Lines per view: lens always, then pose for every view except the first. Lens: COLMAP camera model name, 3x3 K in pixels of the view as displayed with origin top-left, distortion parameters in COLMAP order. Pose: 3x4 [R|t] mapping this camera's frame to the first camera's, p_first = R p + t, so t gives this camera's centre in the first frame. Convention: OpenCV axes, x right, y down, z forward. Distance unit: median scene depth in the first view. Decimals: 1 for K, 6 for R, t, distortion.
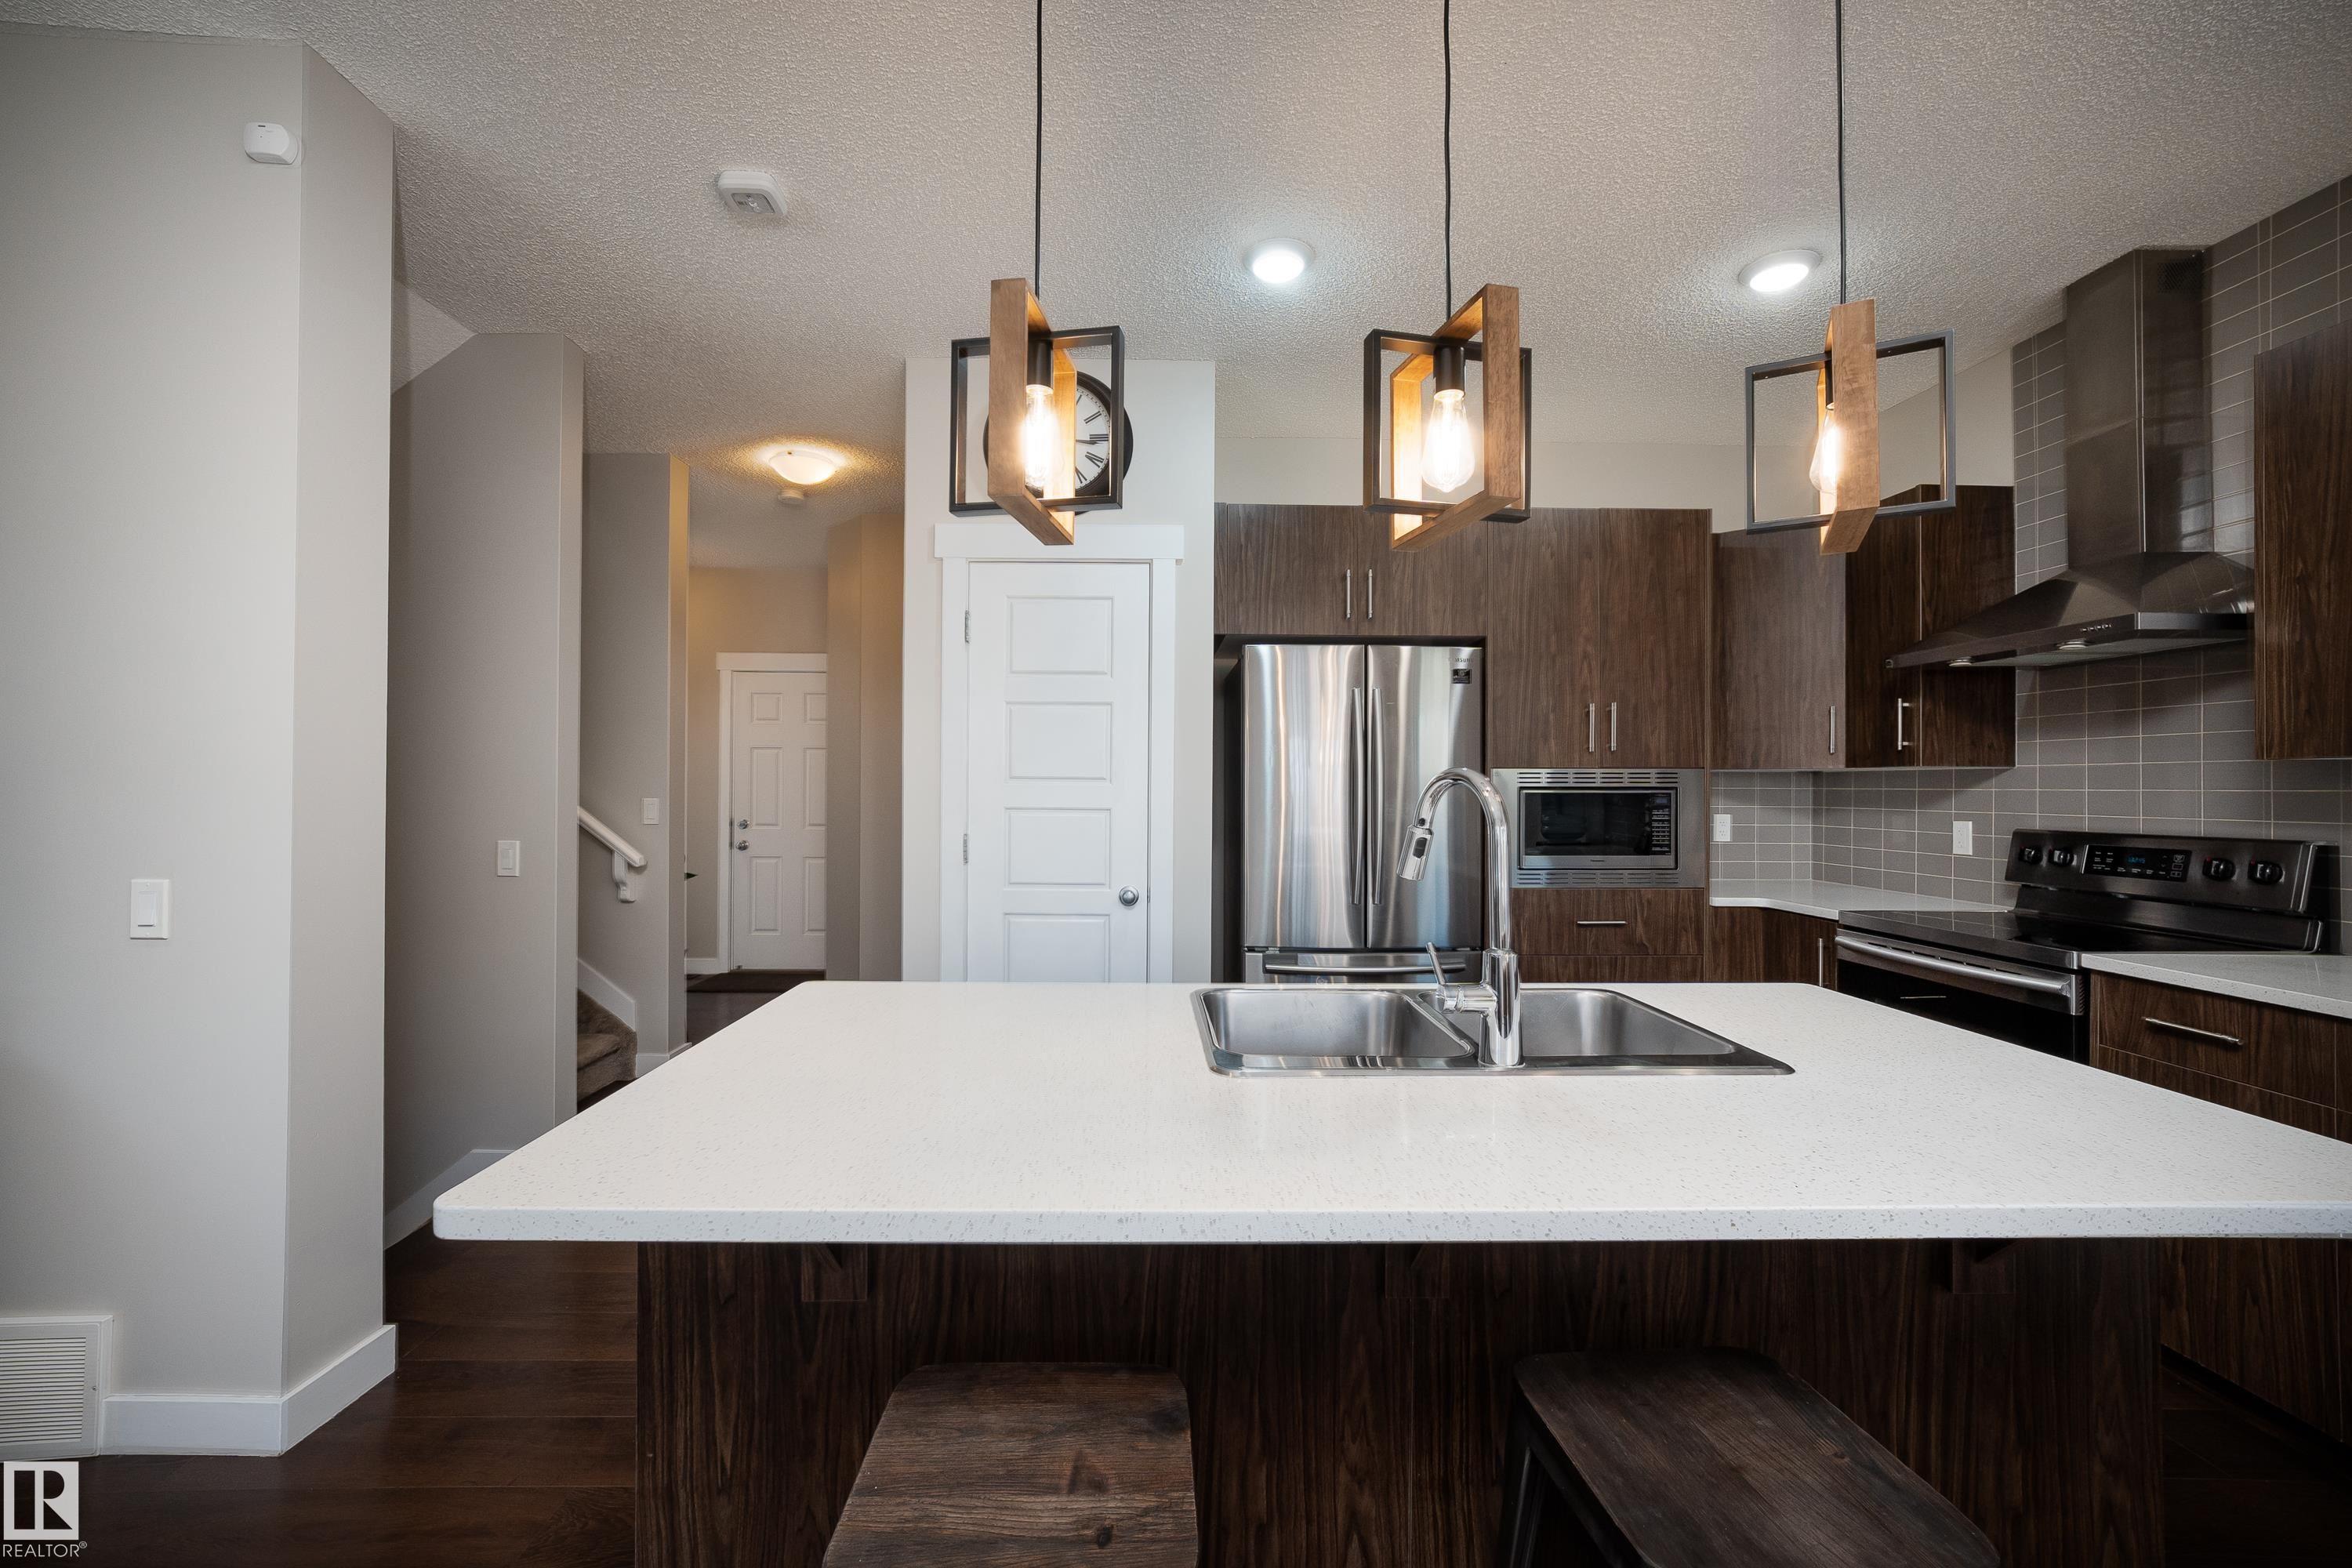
lens RADIAL K [[941.1, 0, 1164.6], [0, 941.1, 784.8], [0, 0, 1]] dist [-0.001783, 0.000325]
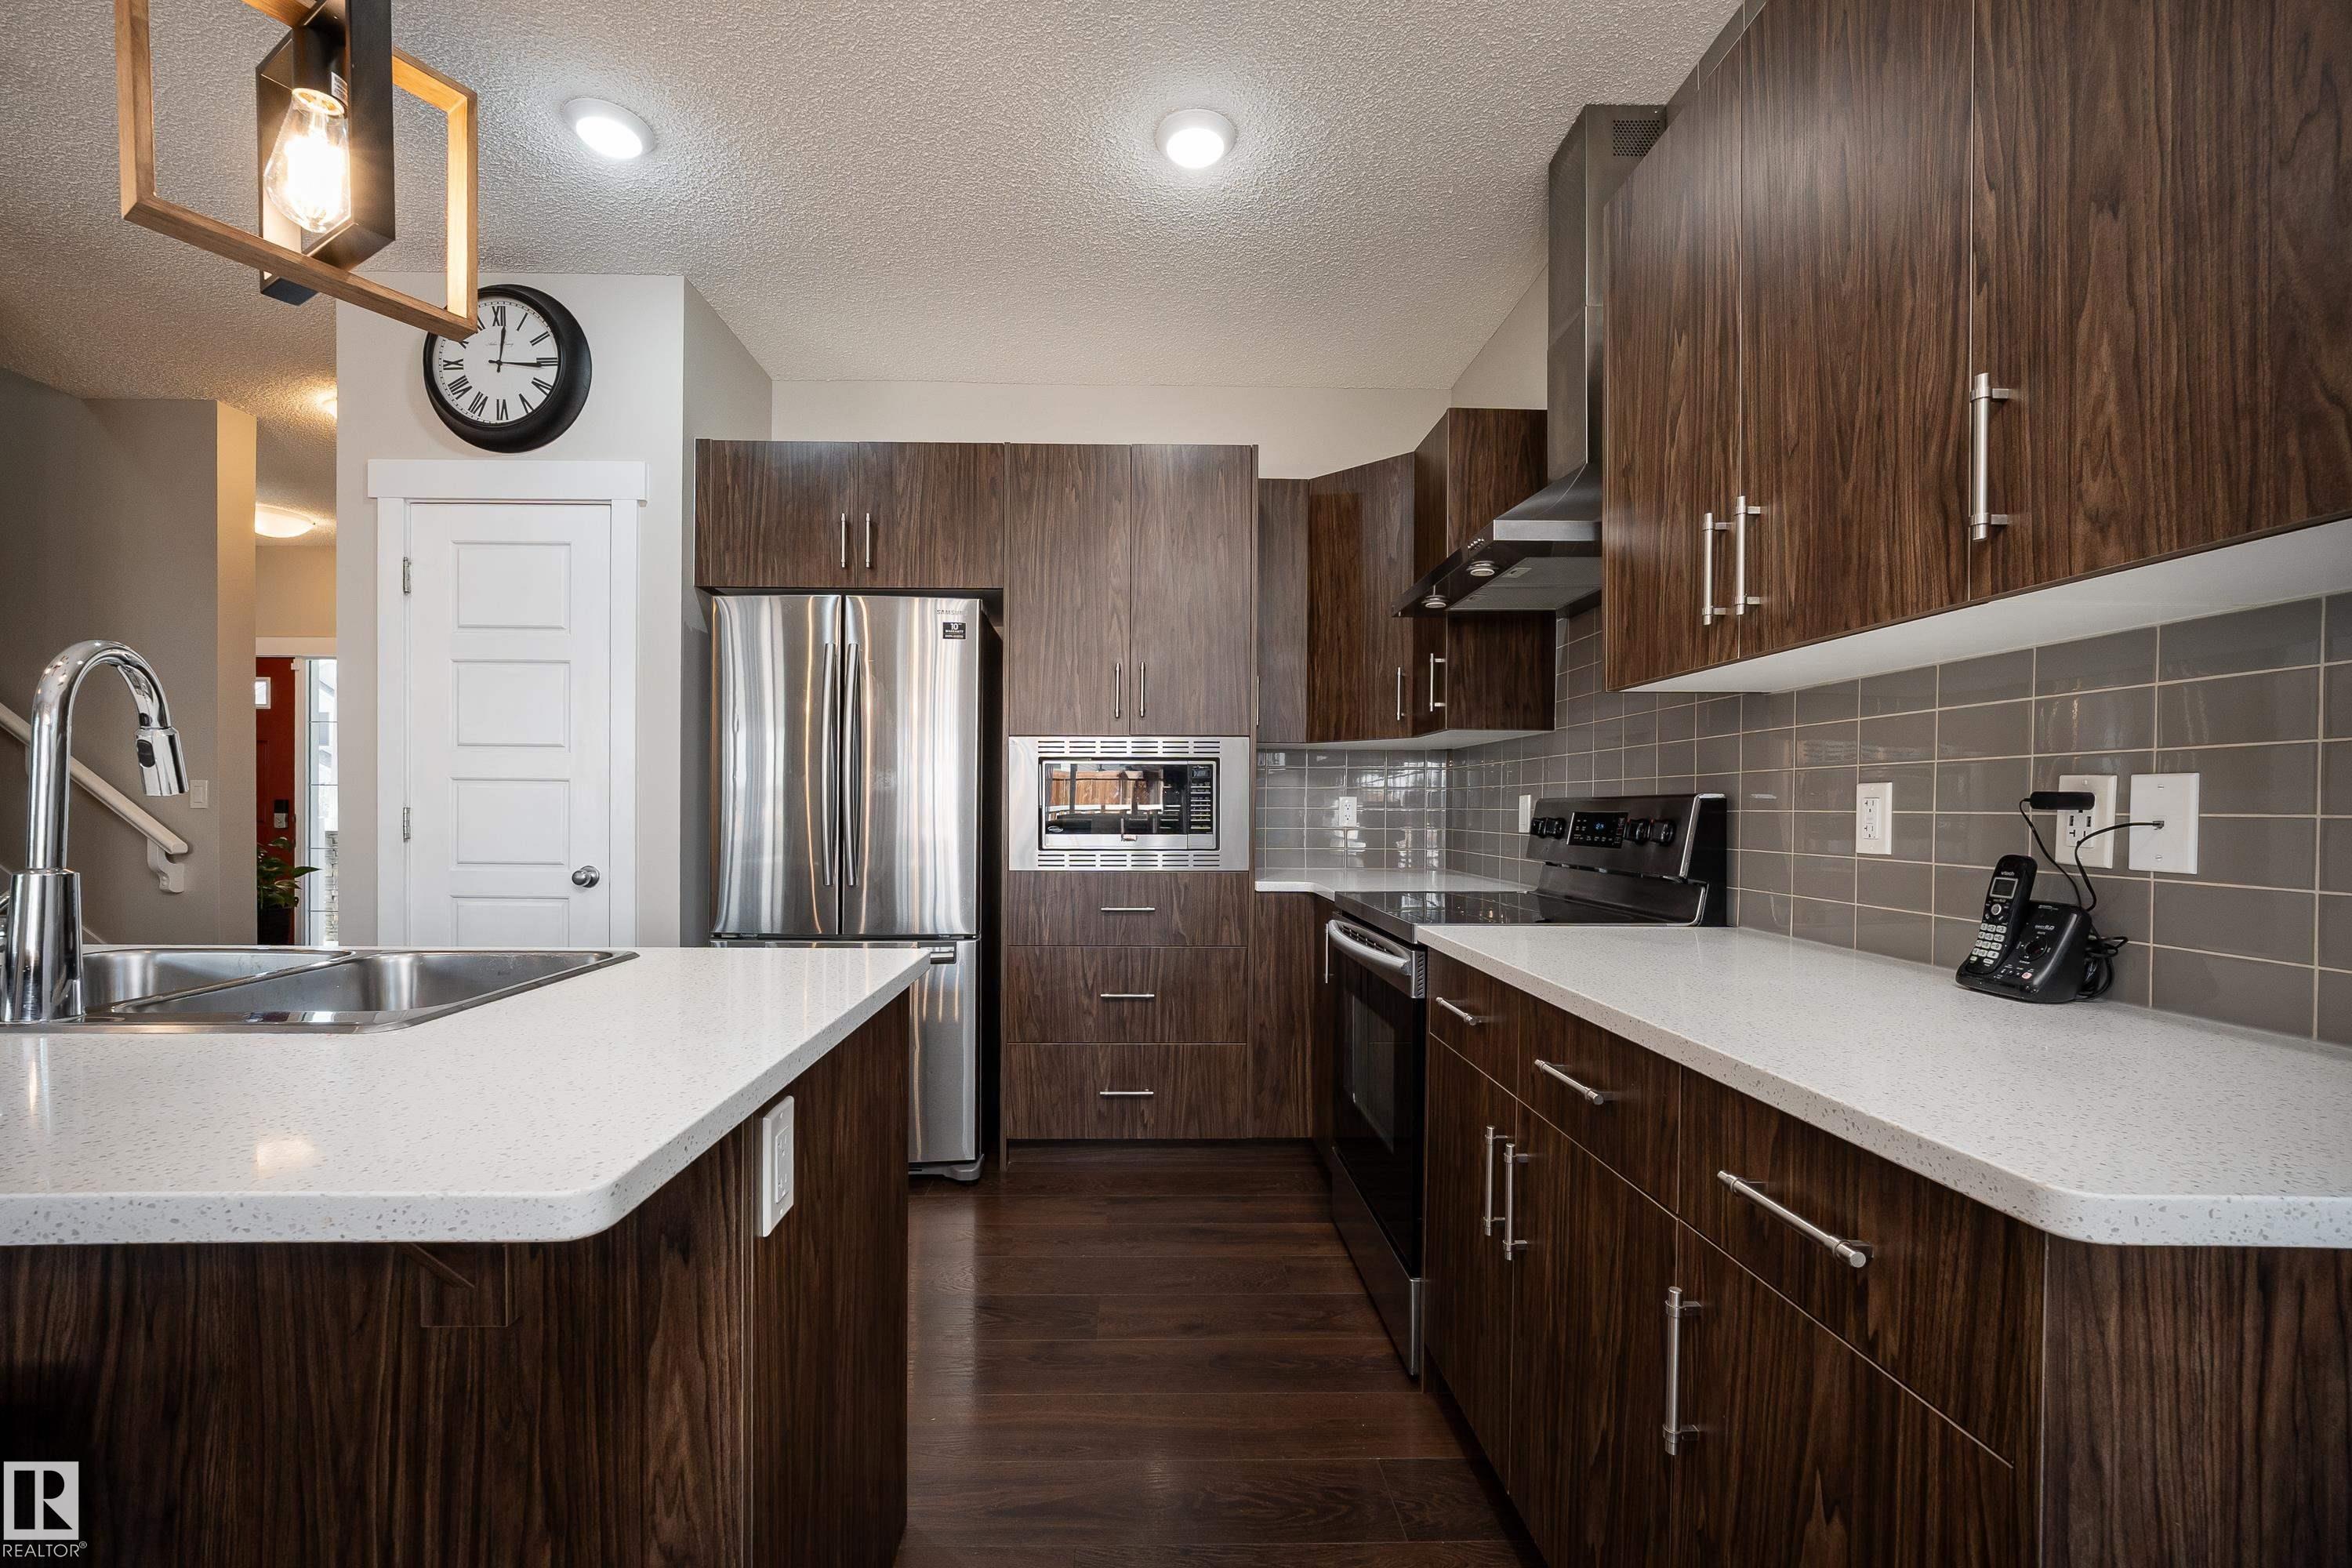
lens RADIAL K [[955.7, 0, 1145.9], [0, 955.7, 815.1], [0, 0, 1]] dist [0.001015, 0.000716]
pose [[0.999996, 0.000961, -0.002791, 0.495357], [-0.000931, 0.999943, 0.010669, 0.048780], [0.002801, -0.010667, 0.999939, 0.094291]]
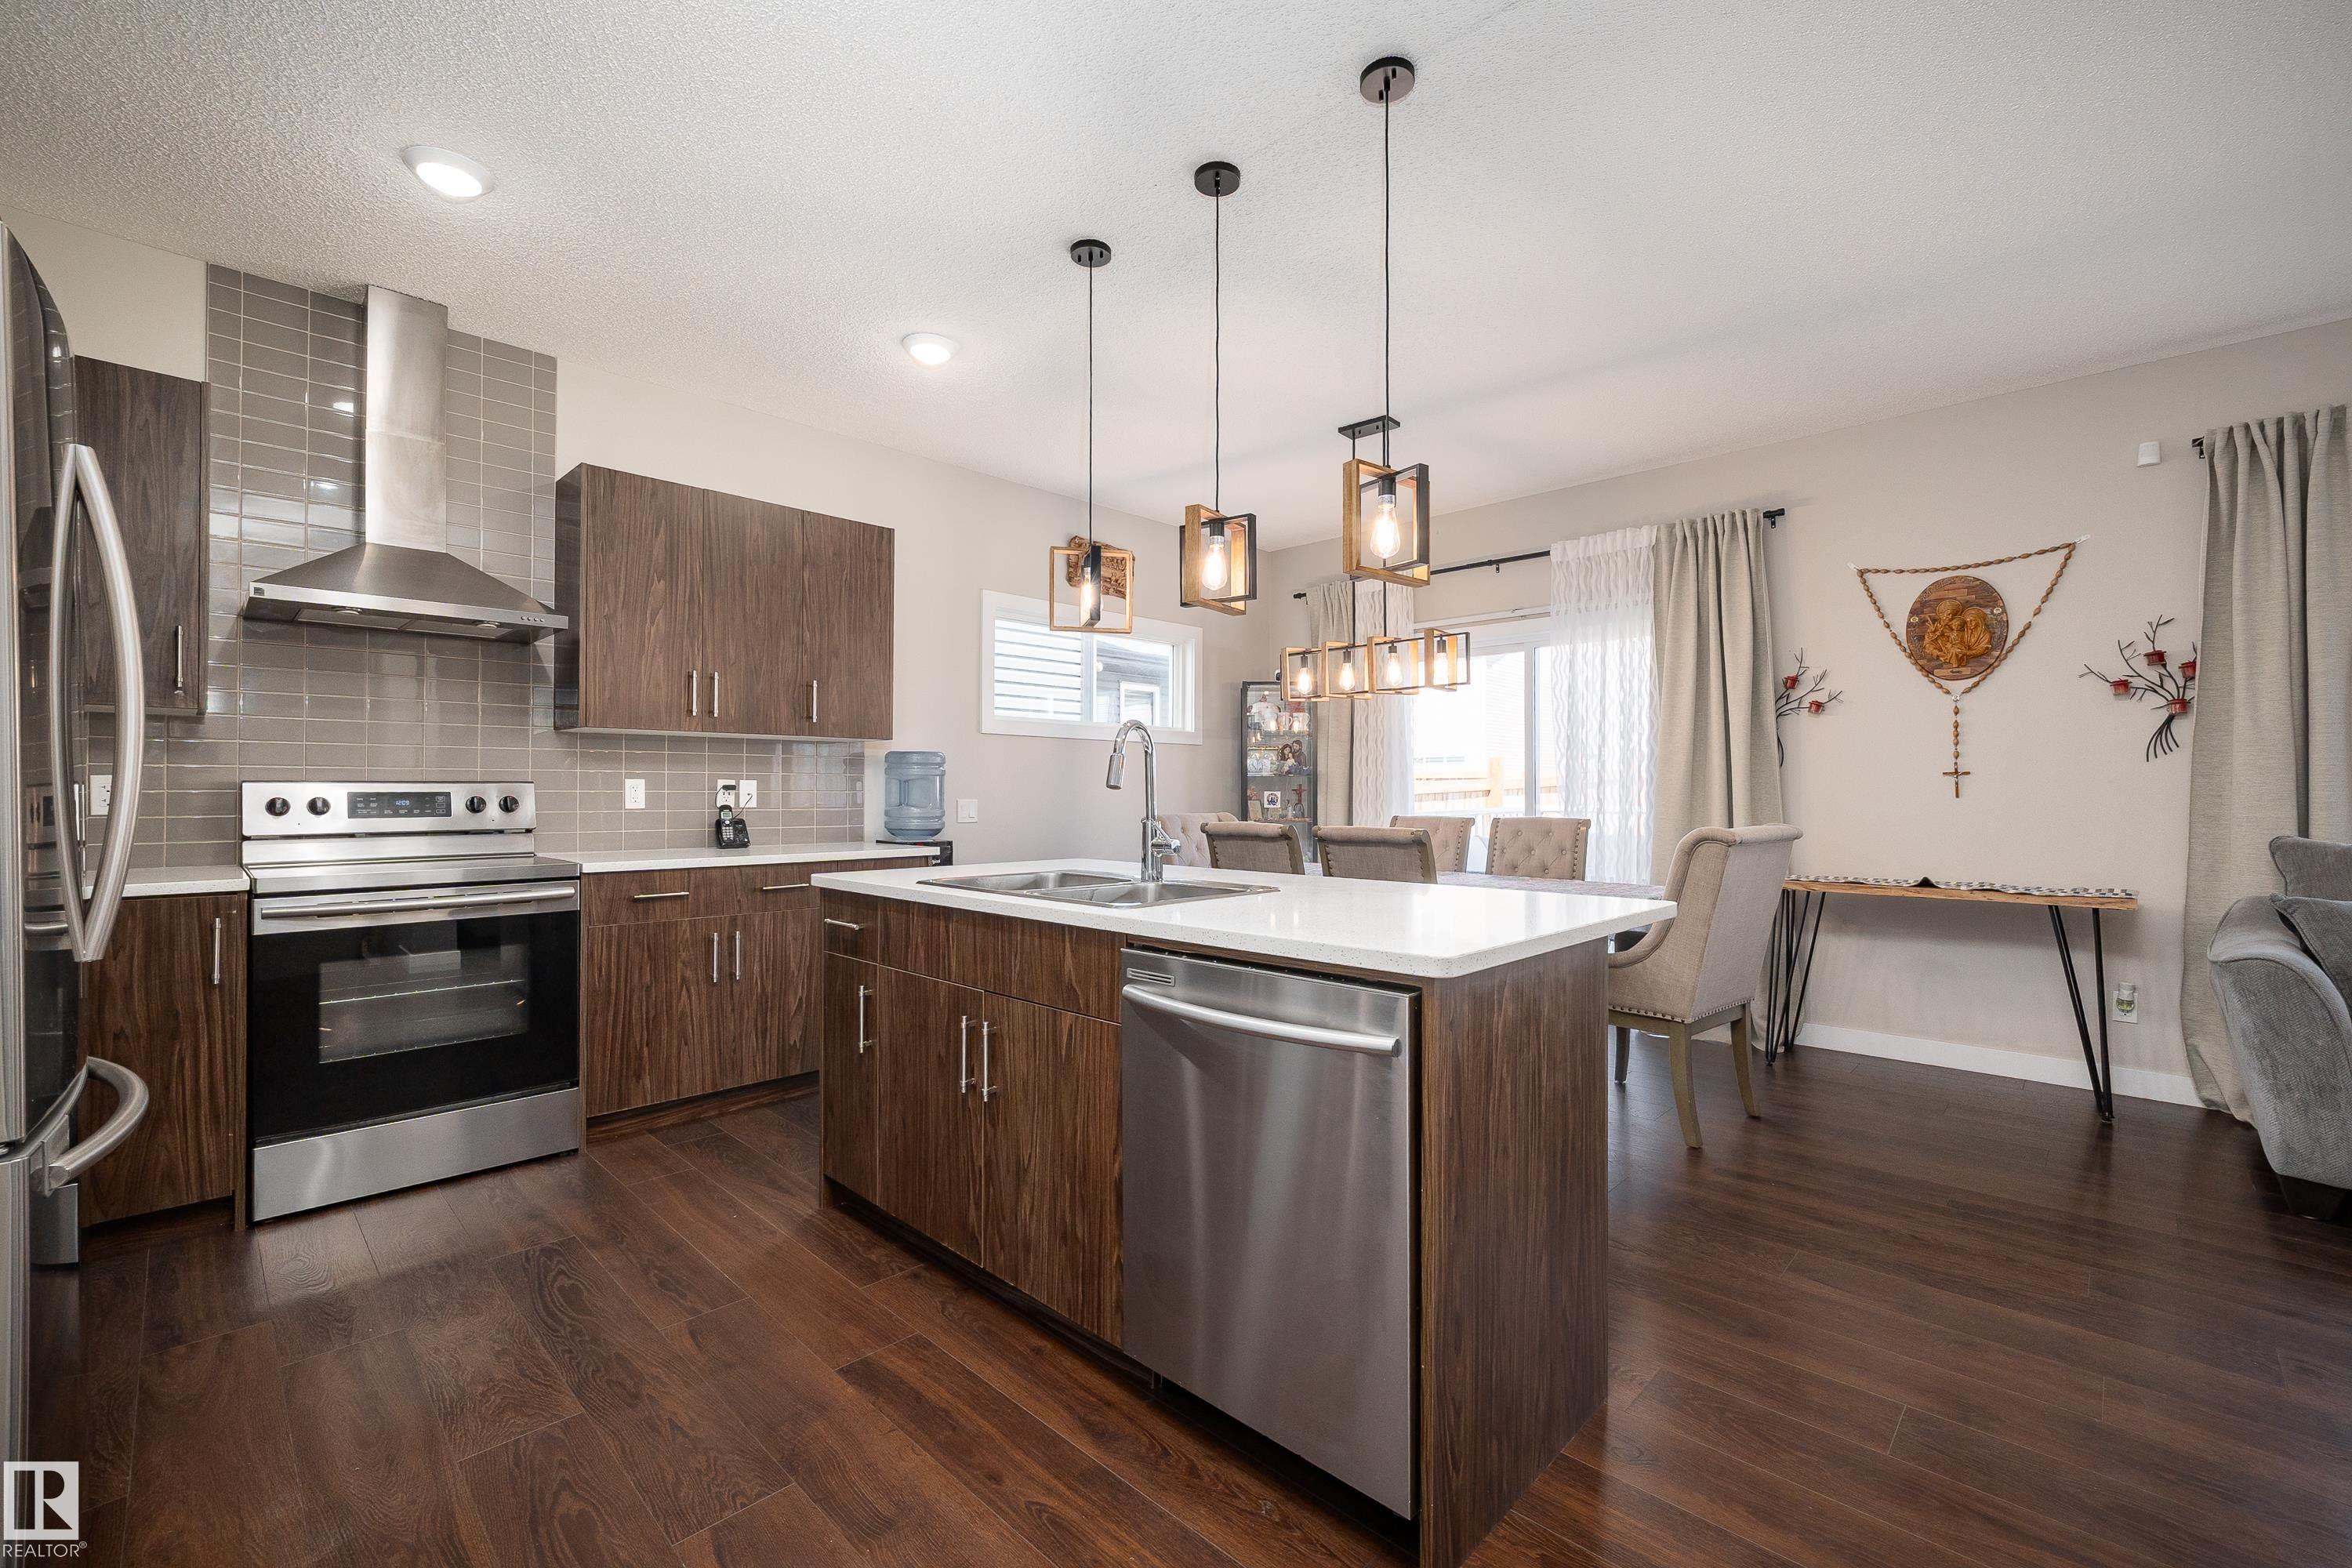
lens RADIAL K [[986.4, 0, 1186.7], [0, 986.4, 786.5], [0, 0, 1]] dist [-0.001777, -0.000251]
pose [[-0.706056, -0.001954, 0.708153, -0.444458], [-0.006190, 0.999975, -0.003413, 0.046070], [-0.708129, -0.006793, -0.706050, 0.940512]]
